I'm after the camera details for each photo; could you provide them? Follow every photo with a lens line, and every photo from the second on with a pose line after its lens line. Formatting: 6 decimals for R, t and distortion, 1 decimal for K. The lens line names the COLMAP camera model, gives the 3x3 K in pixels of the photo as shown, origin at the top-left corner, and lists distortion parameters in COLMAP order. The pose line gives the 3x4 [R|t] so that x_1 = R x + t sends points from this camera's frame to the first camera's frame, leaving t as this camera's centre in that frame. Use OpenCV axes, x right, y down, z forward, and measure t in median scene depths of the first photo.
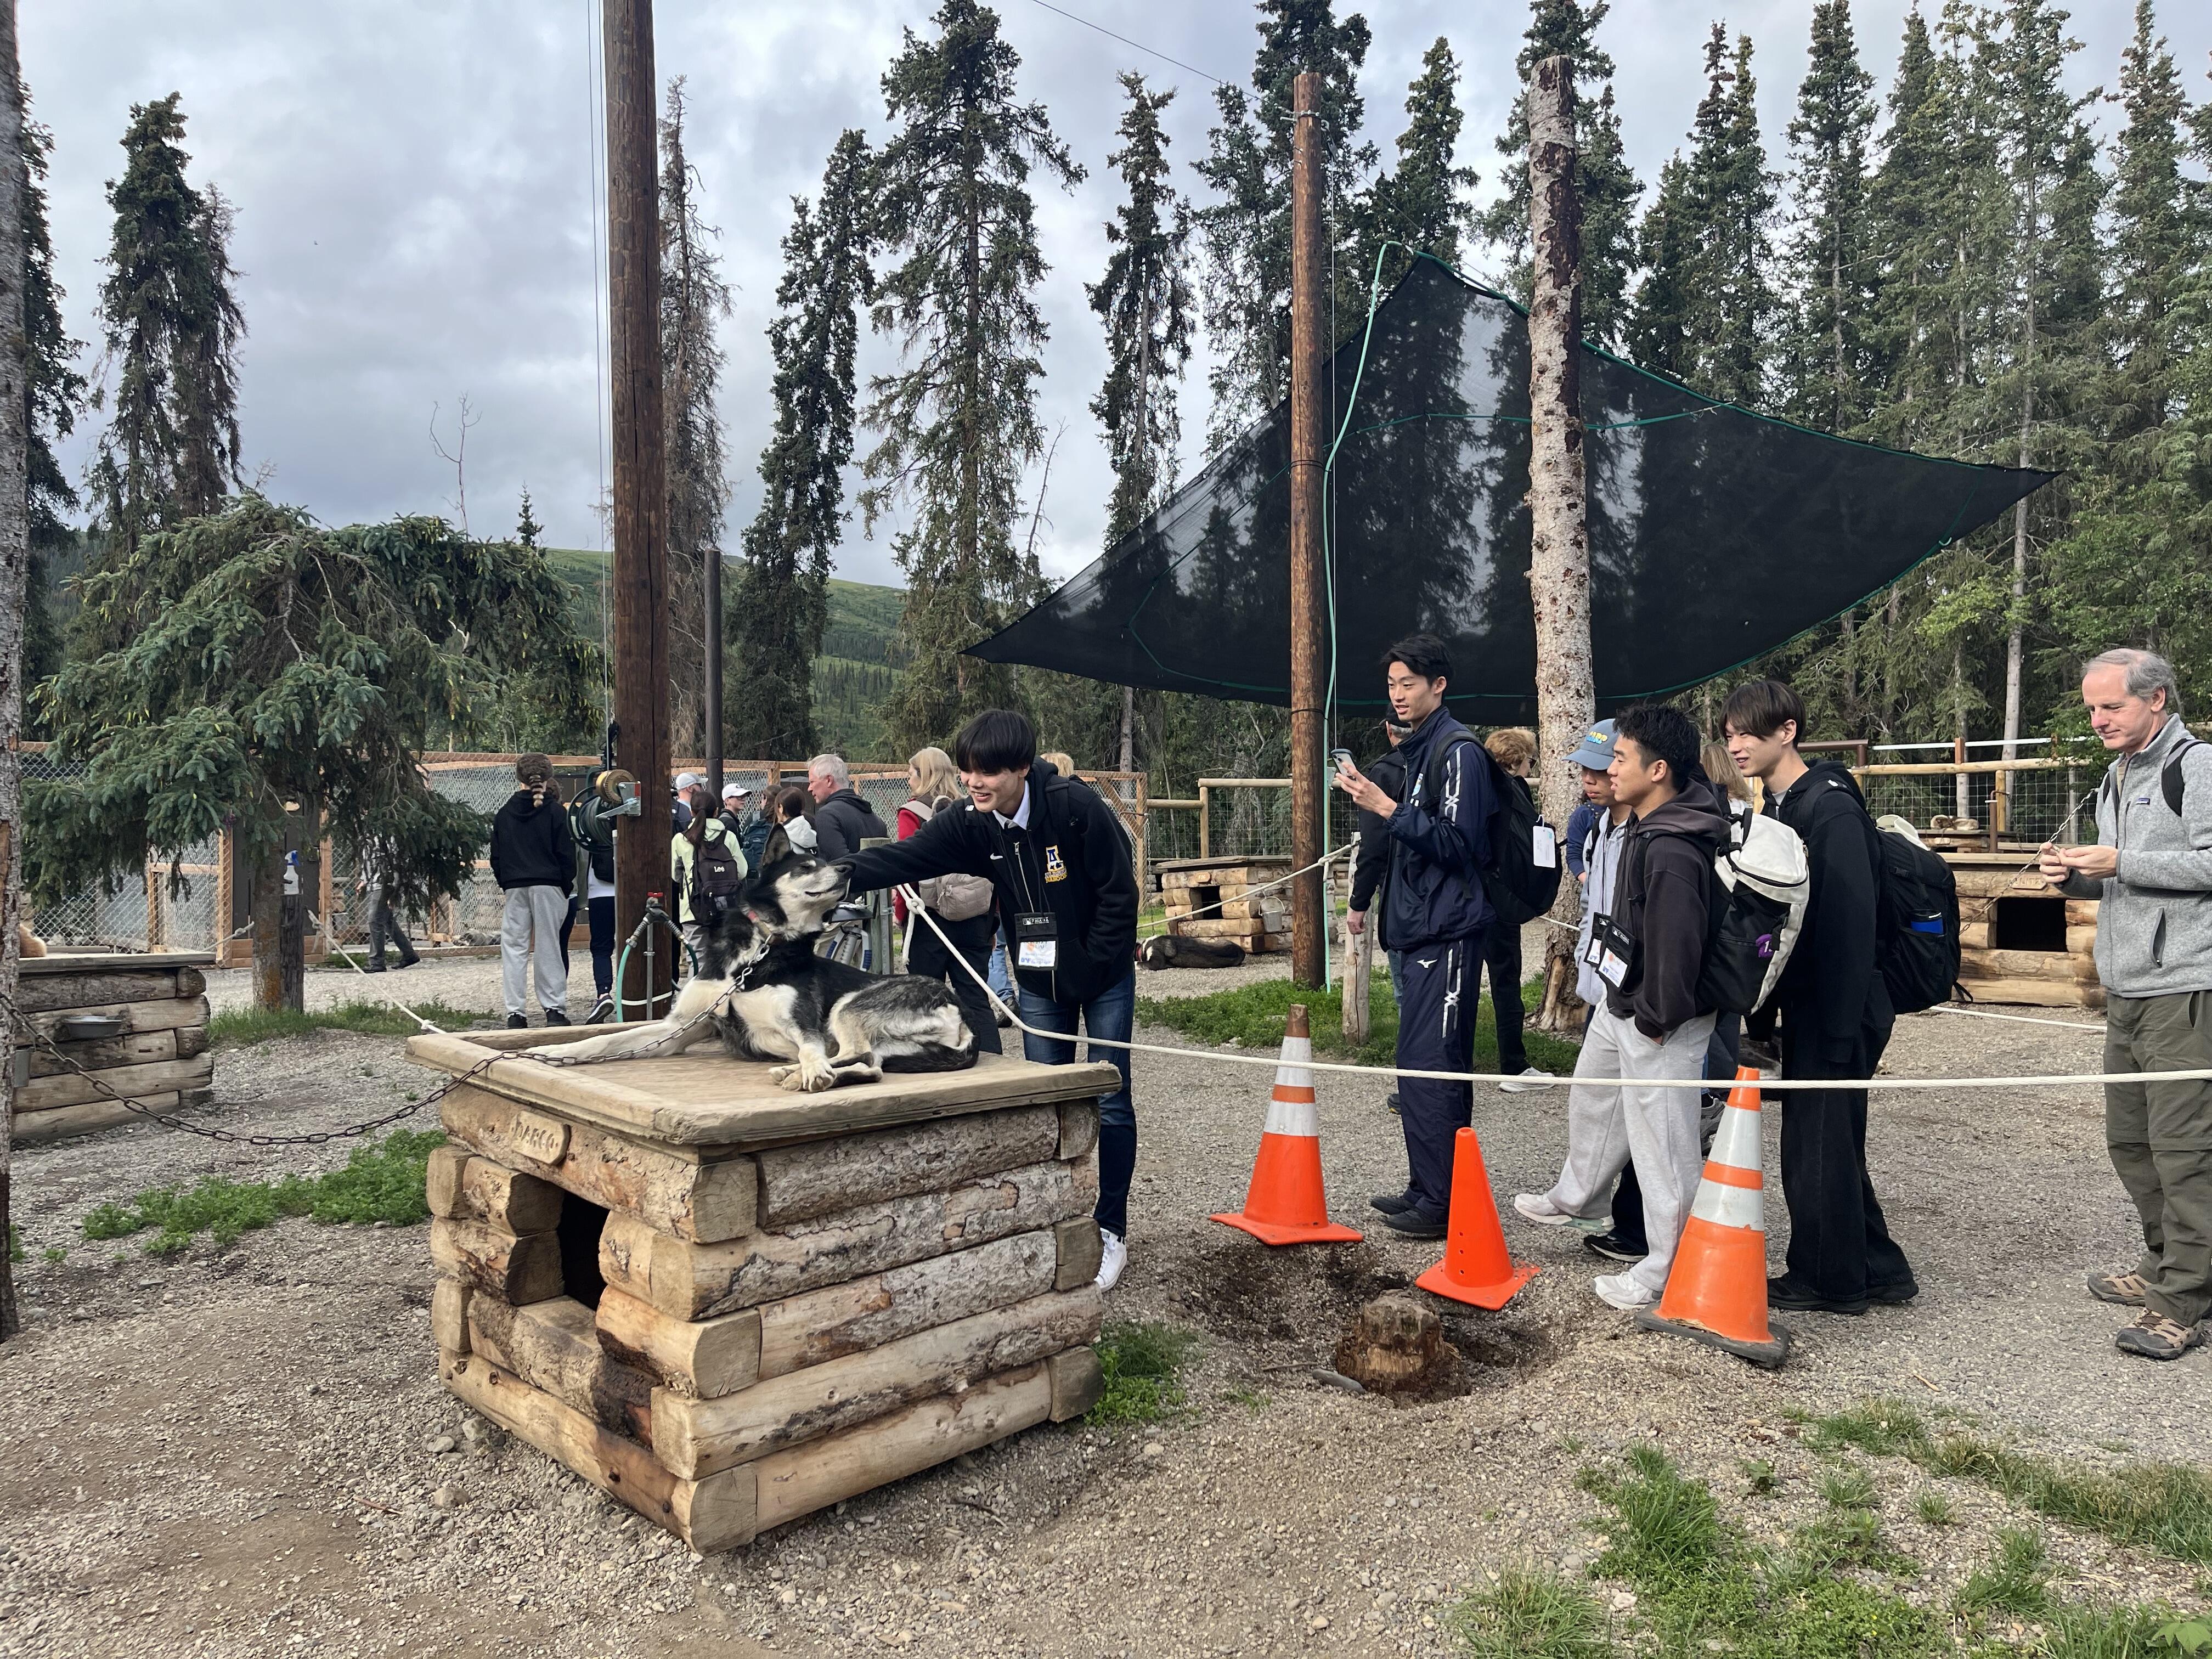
lens RADIAL K [[1702.0, 0, 1110.0], [0, 1702.0, 836.1], [0, 0, 1]] dist [0.073268, -0.027886]
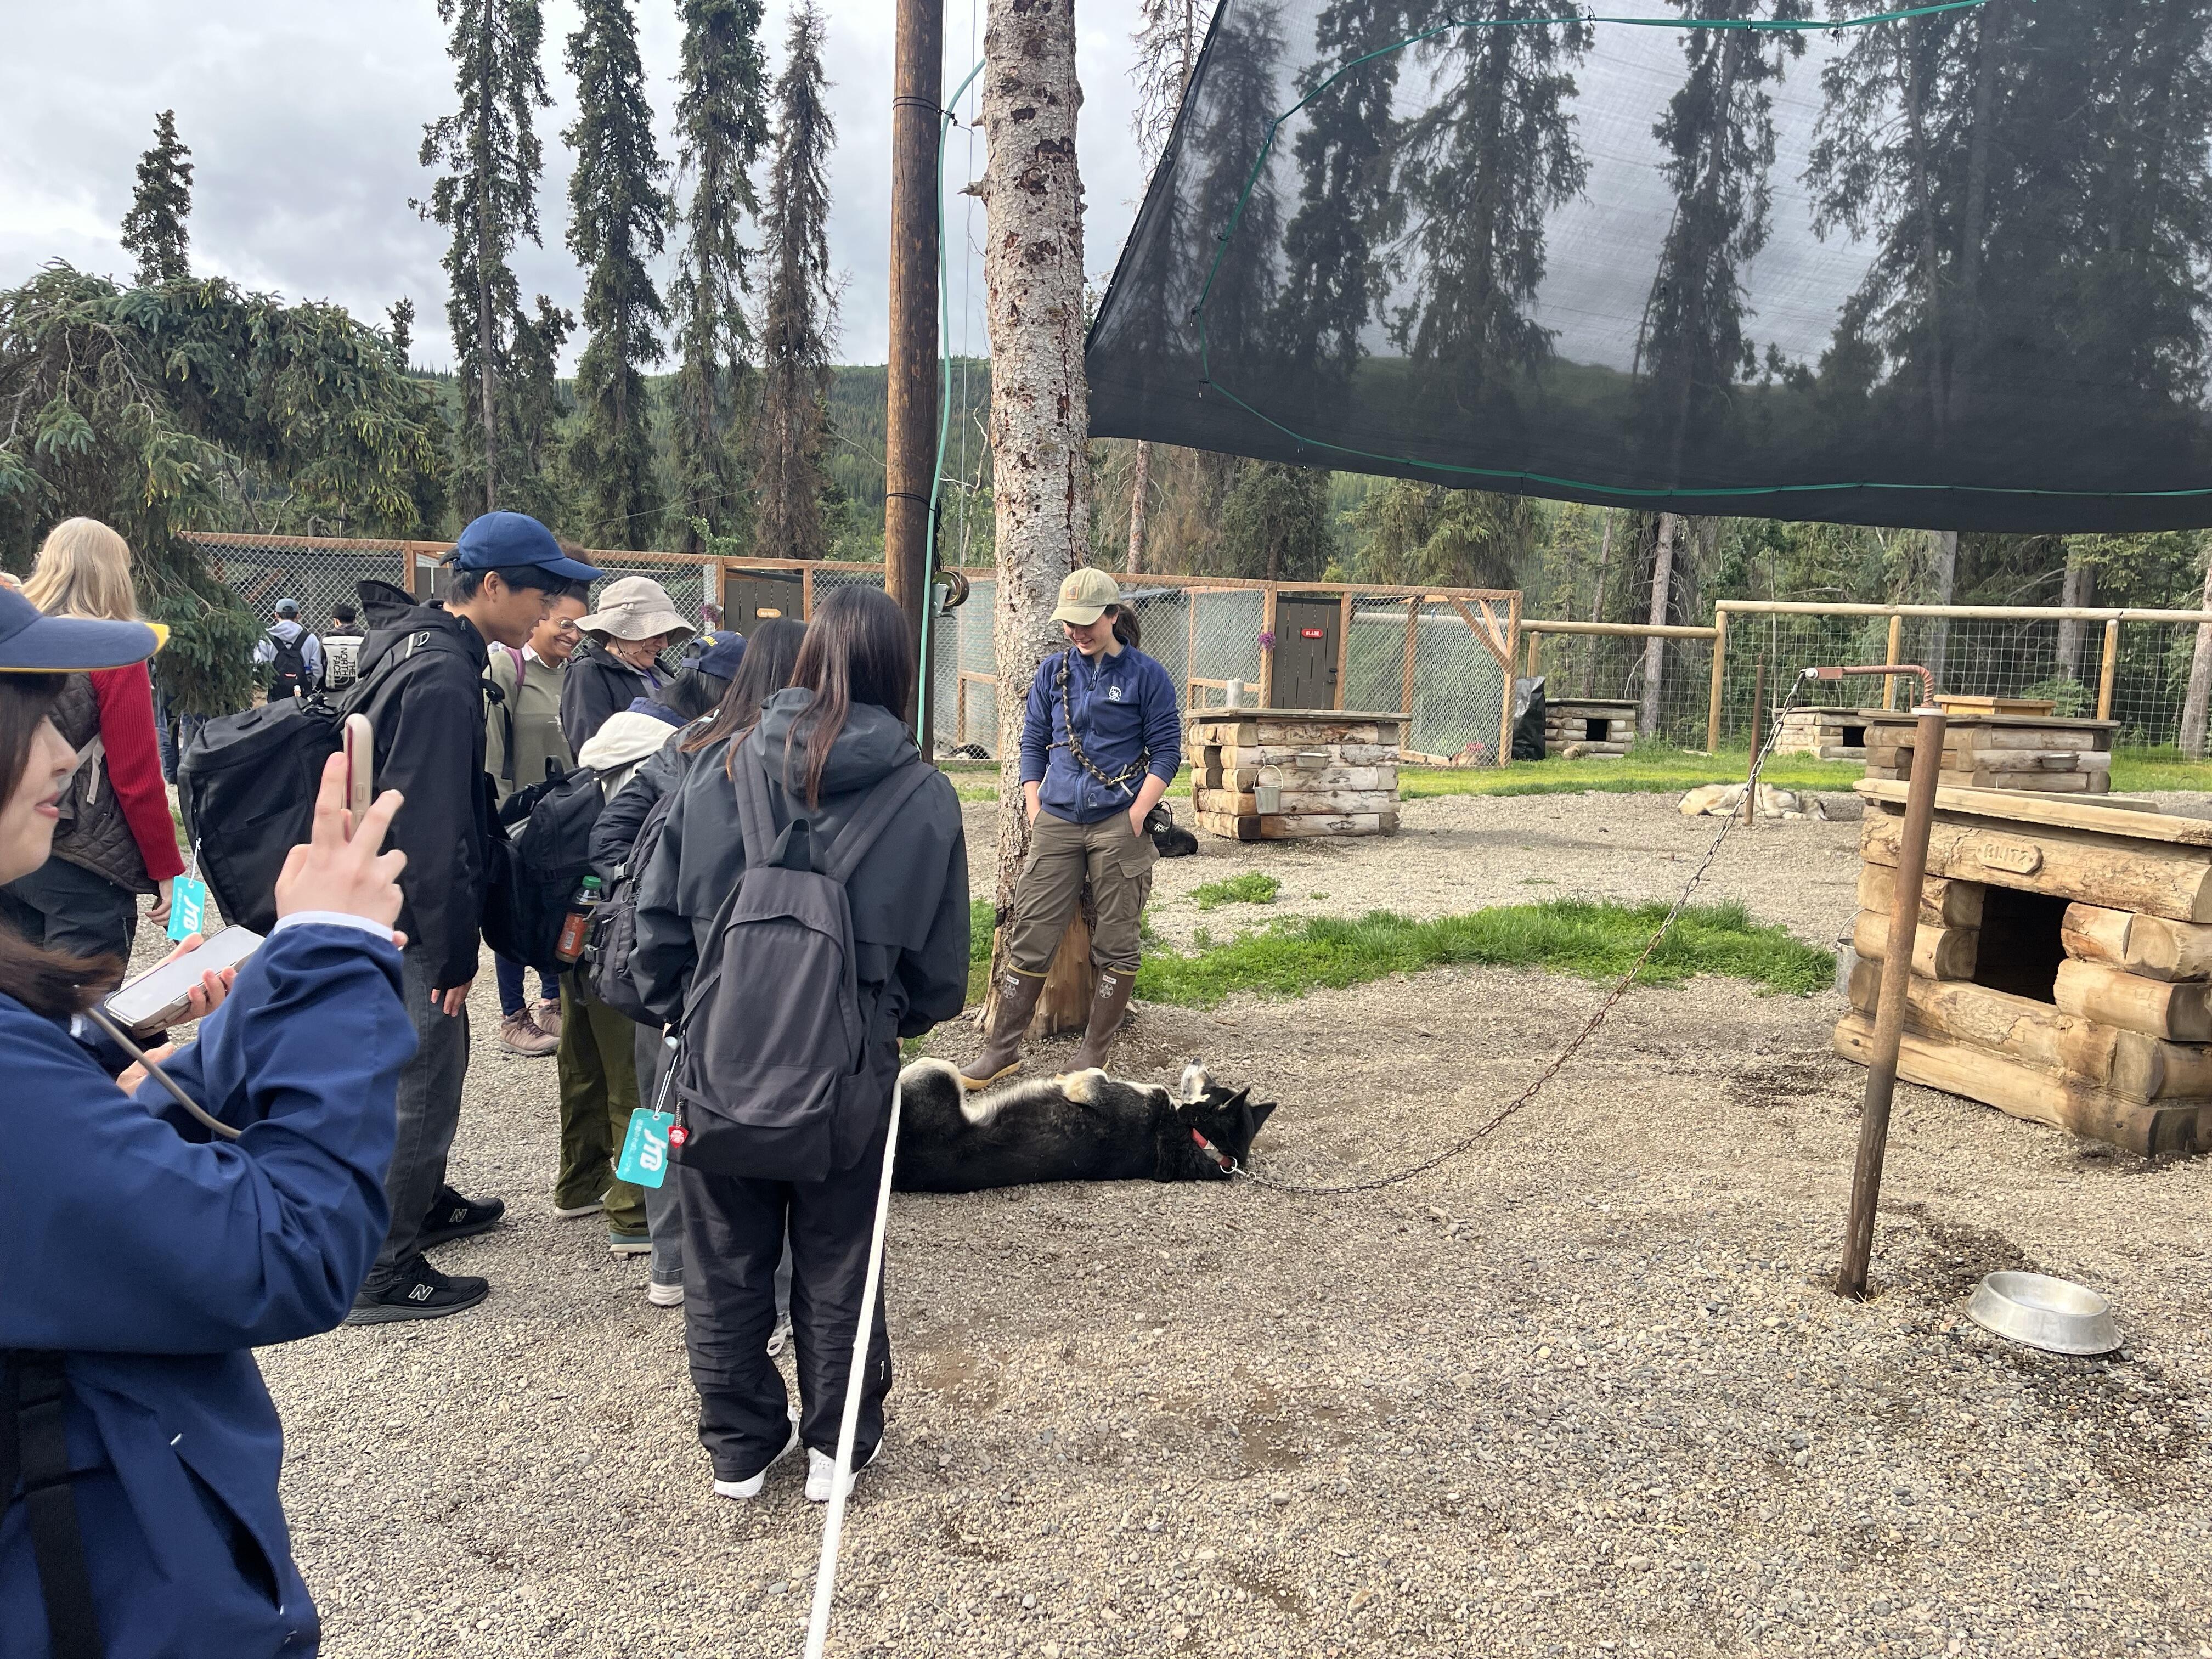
lens RADIAL K [[1702.0, 0, 1104.8], [0, 1702.0, 830.9], [0, 0, 1]] dist [0.073268, -0.027886]
pose [[0.892851, 0.087308, -0.441807, 0.152212], [-0.039987, 0.992522, 0.115328, -0.007604], [0.448573, -0.085304, 0.889666, 0.135397]]
